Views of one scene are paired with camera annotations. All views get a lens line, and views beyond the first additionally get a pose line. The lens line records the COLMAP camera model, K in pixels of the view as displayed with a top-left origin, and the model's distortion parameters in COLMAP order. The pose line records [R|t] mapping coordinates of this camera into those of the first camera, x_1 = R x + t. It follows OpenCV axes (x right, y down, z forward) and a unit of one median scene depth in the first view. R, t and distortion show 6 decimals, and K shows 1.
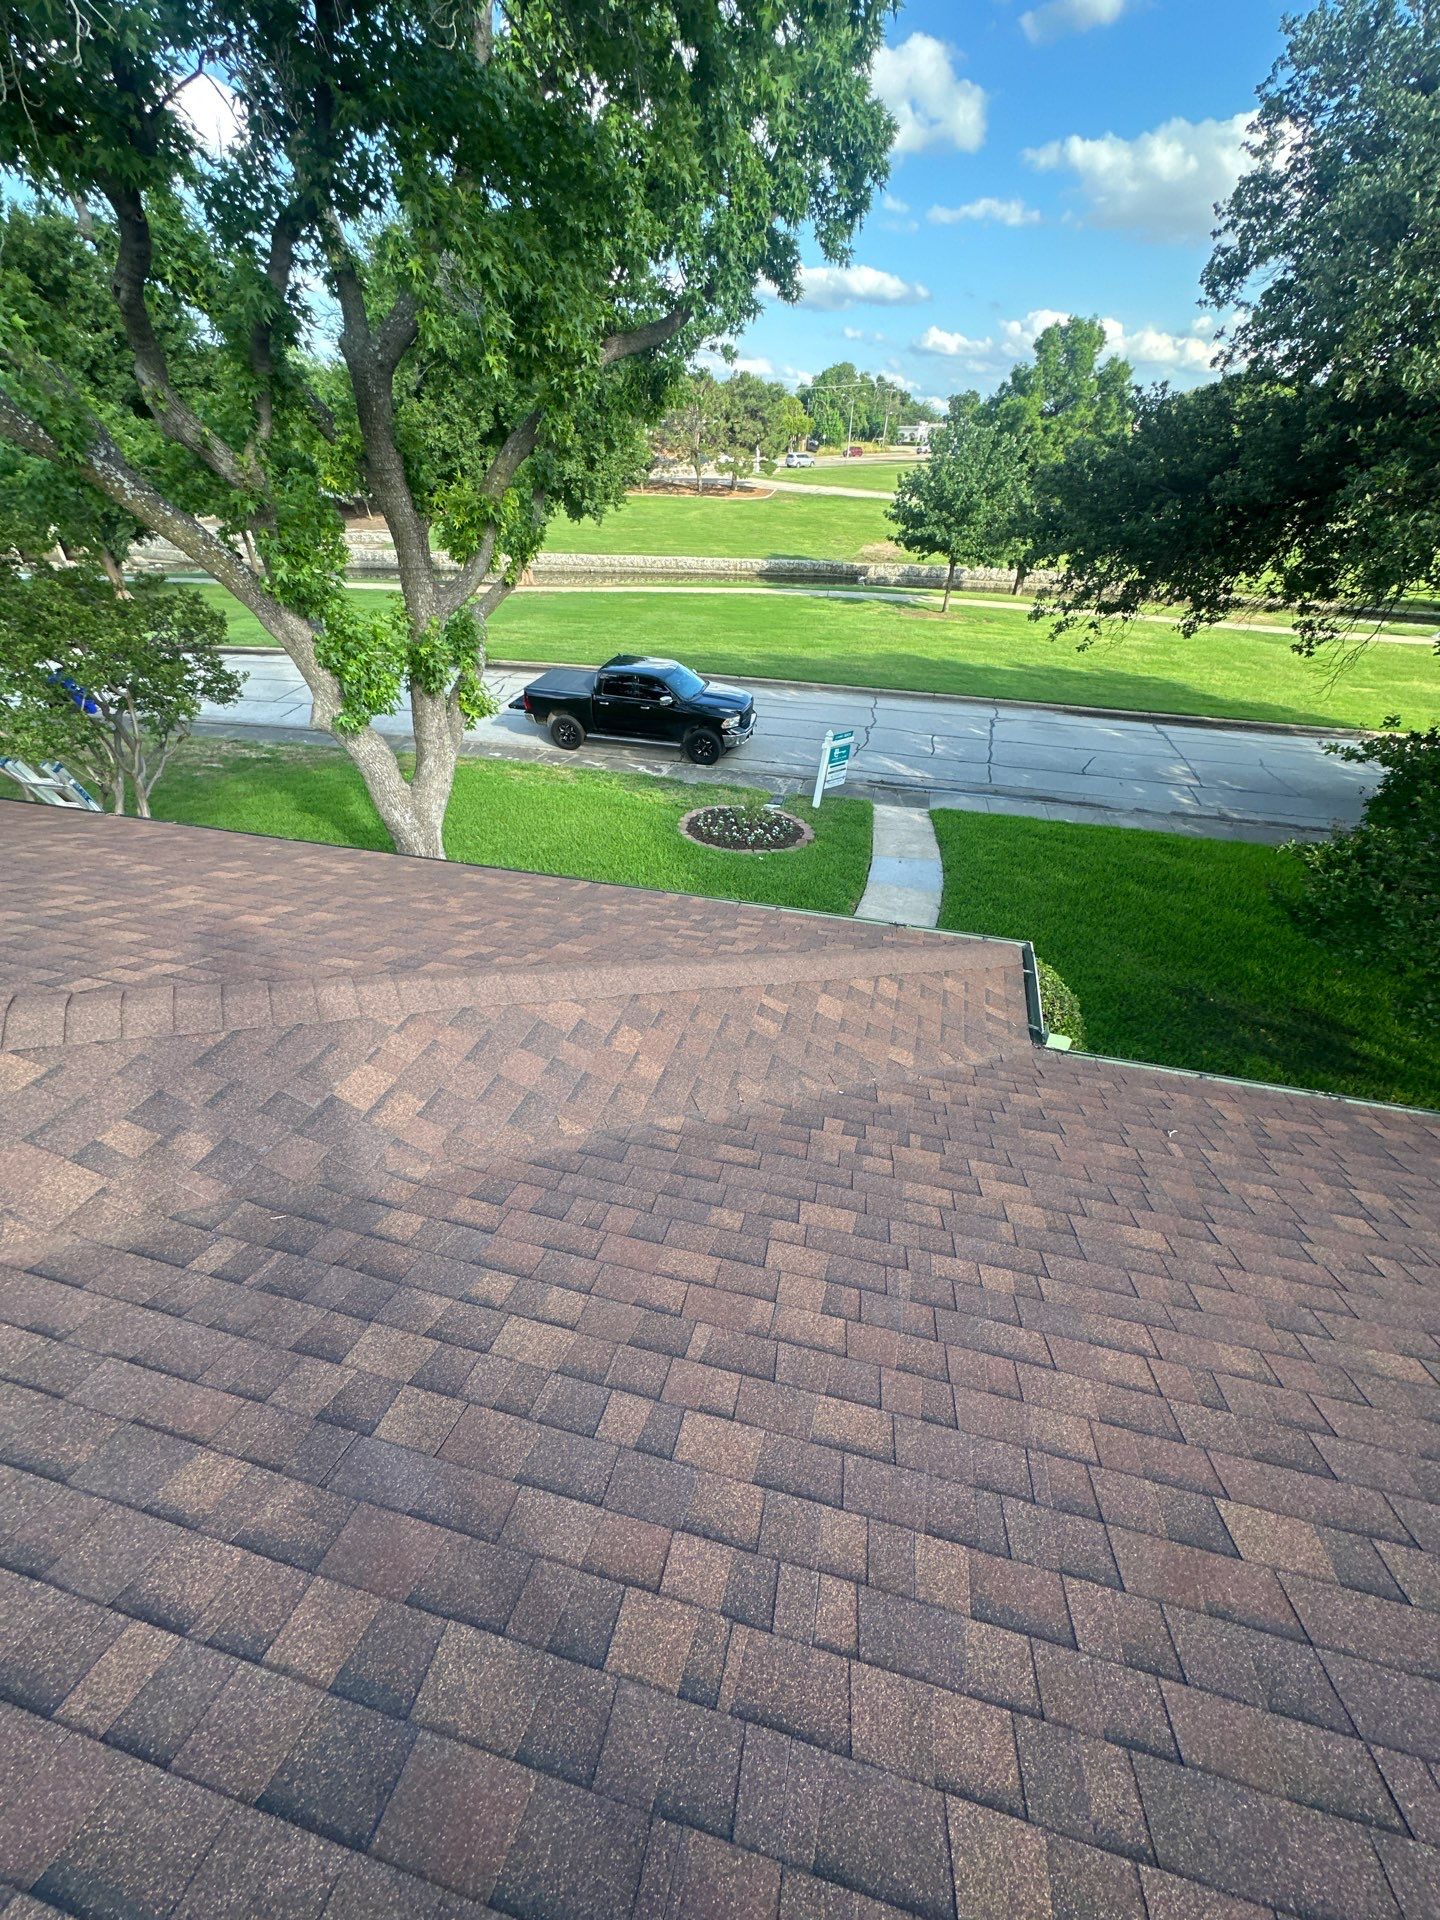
lens RADIAL K [[771.0, 0, 720.0], [0, 771.0, 960.0], [0, 0, 1]] dist [-0.000574, 0.000340]
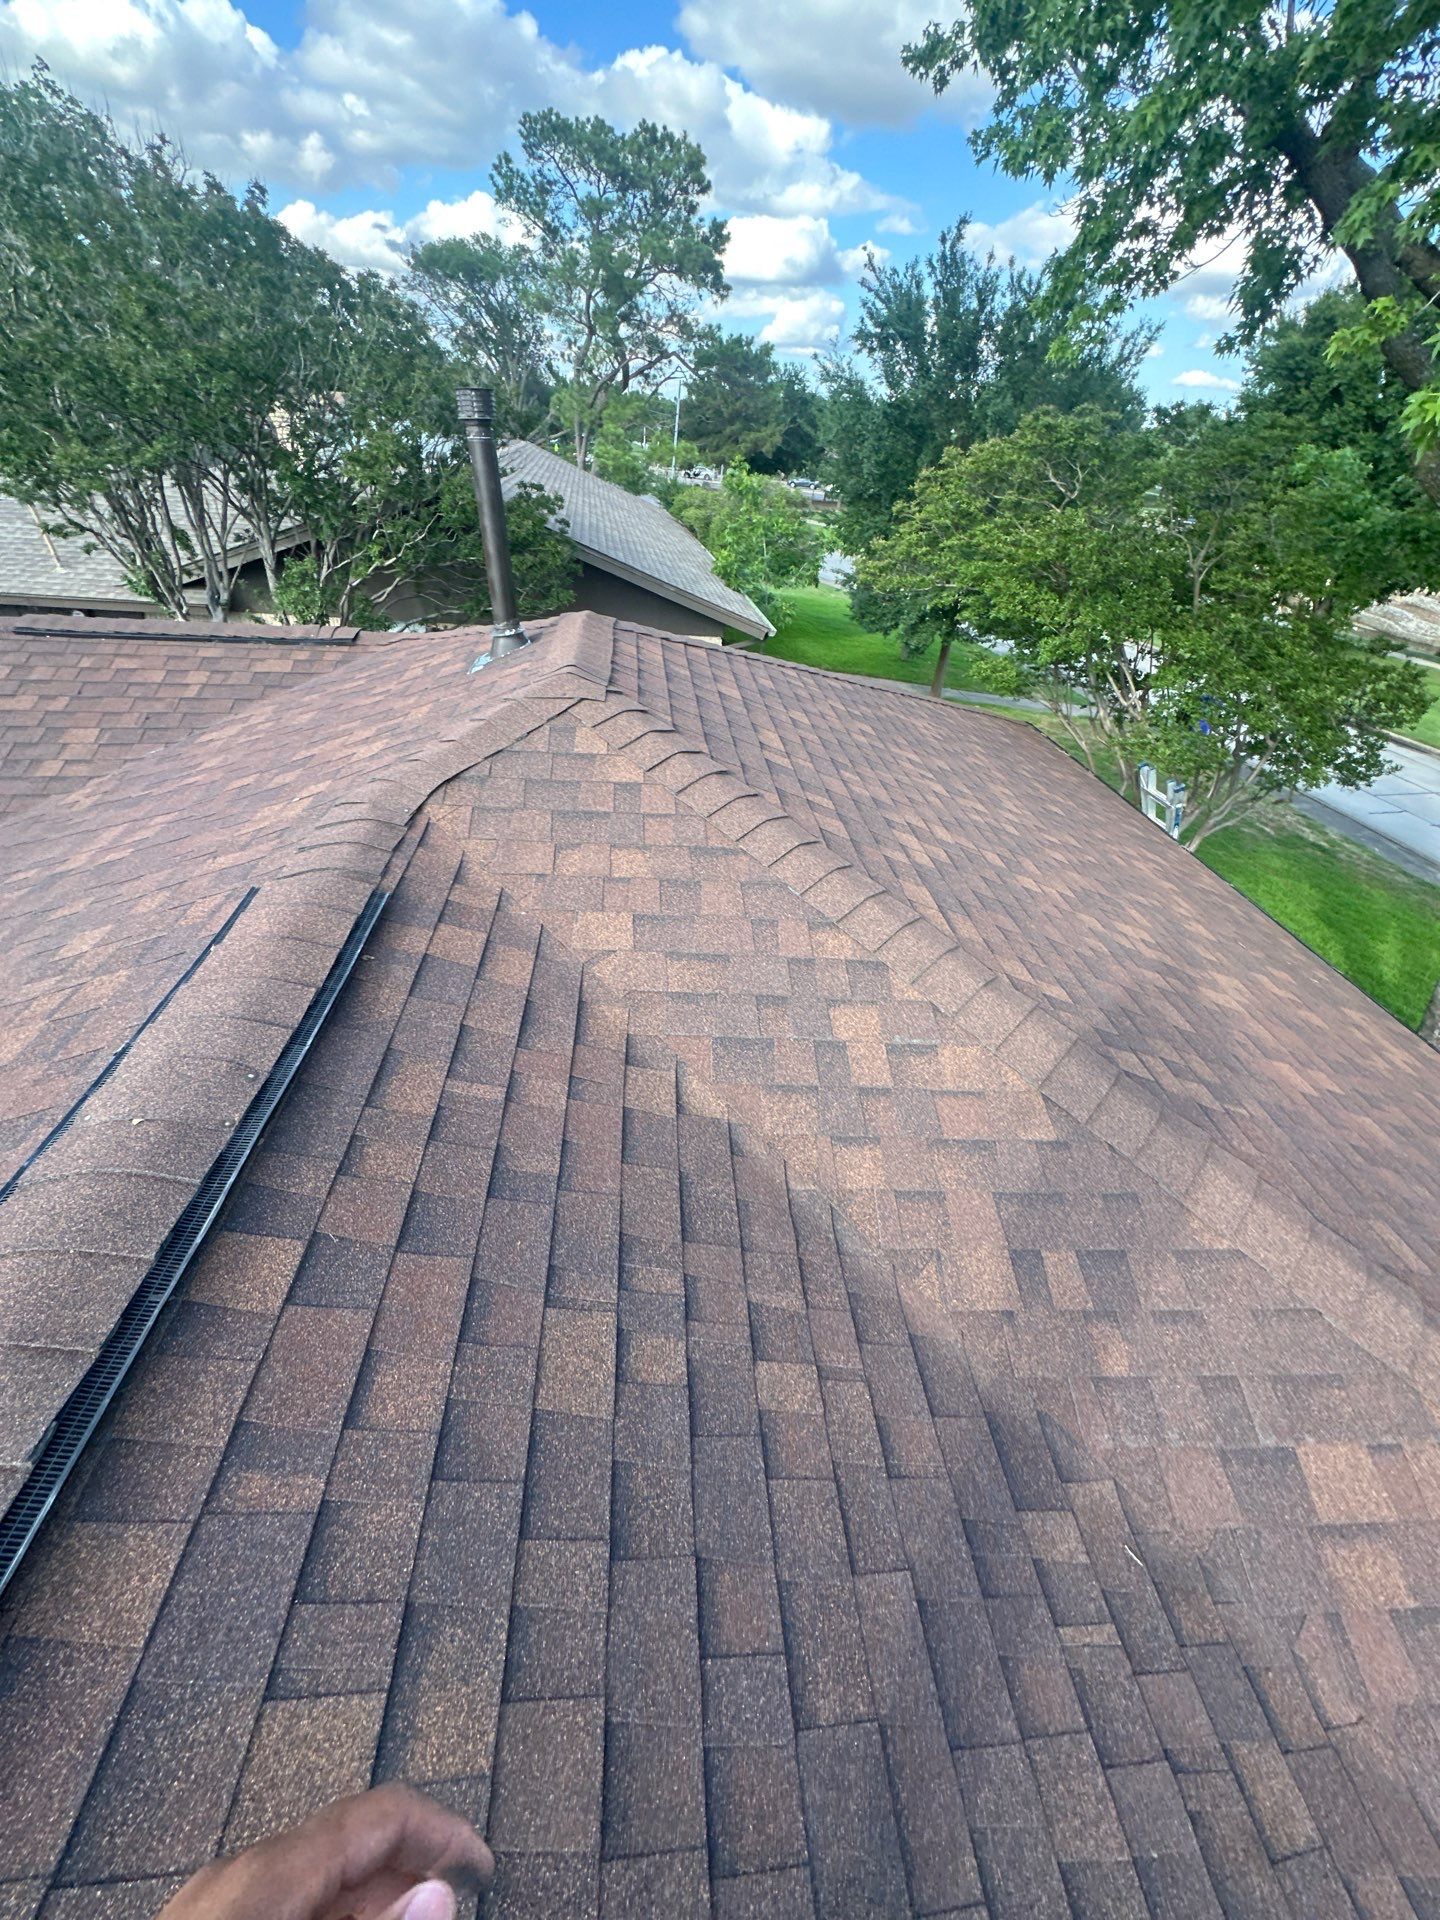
lens RADIAL K [[771.0, 0, 720.0], [0, 771.0, 960.0], [0, 0, 1]] dist [-0.000574, 0.000340]
pose [[0.323574, 0.552538, -0.768116, -0.140089], [-0.595557, 0.749743, 0.288439, -0.011062], [0.735263, 0.364126, 0.571665, 0.047796]]
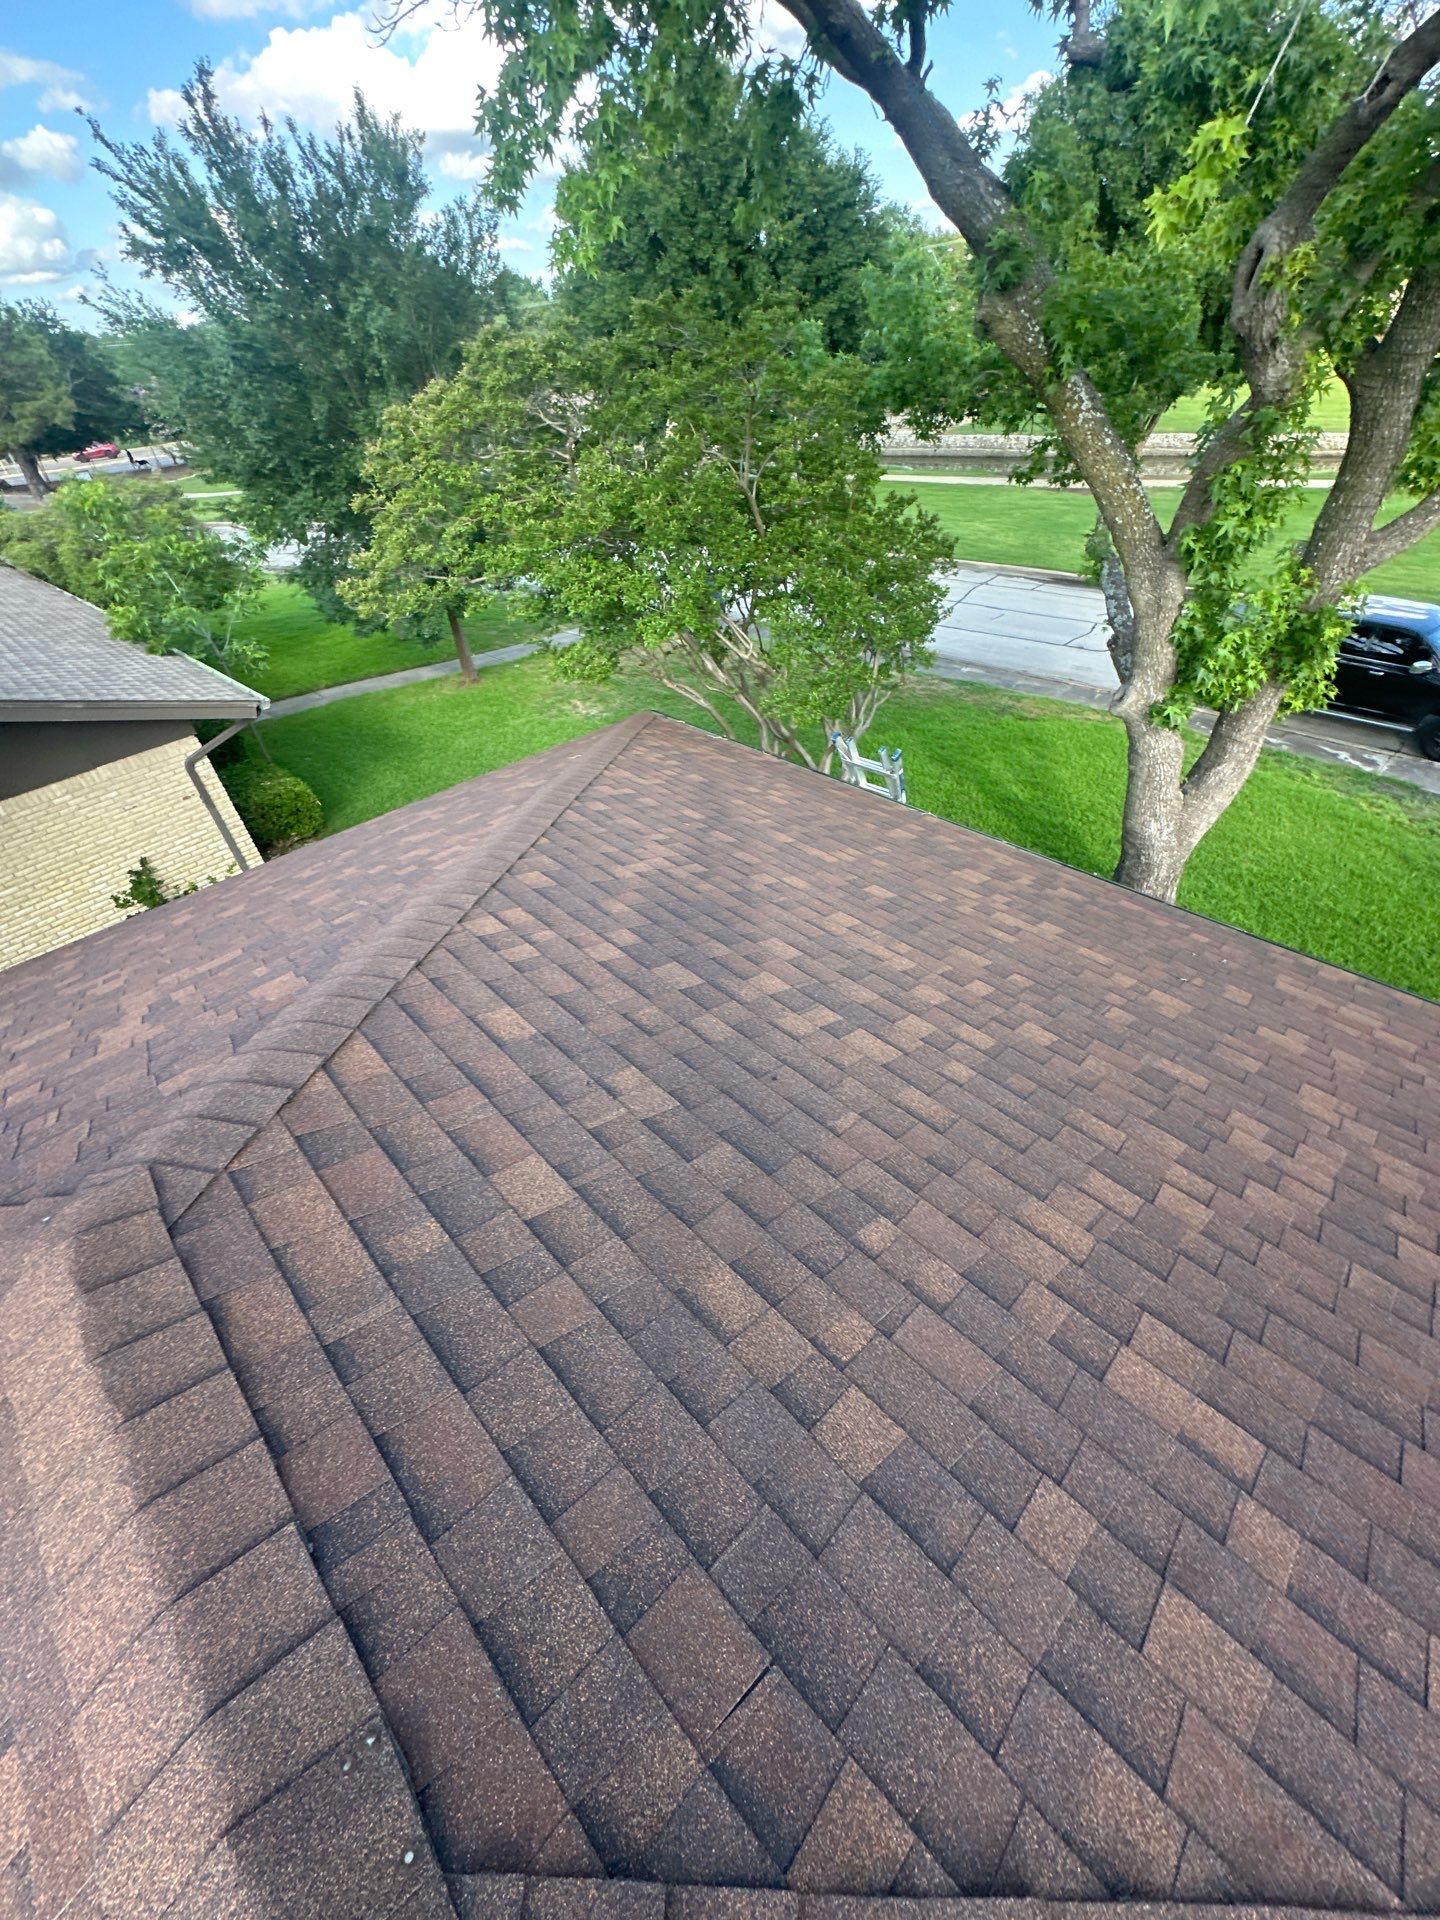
lens RADIAL K [[771.0, 0, 720.0], [0, 771.0, 960.0], [0, 0, 1]] dist [-0.000574, 0.000340]
pose [[0.838669, 0.286930, -0.462931, -0.528064], [-0.231781, 0.957193, 0.173373, -0.125707], [0.492860, -0.038104, 0.869274, 0.117786]]
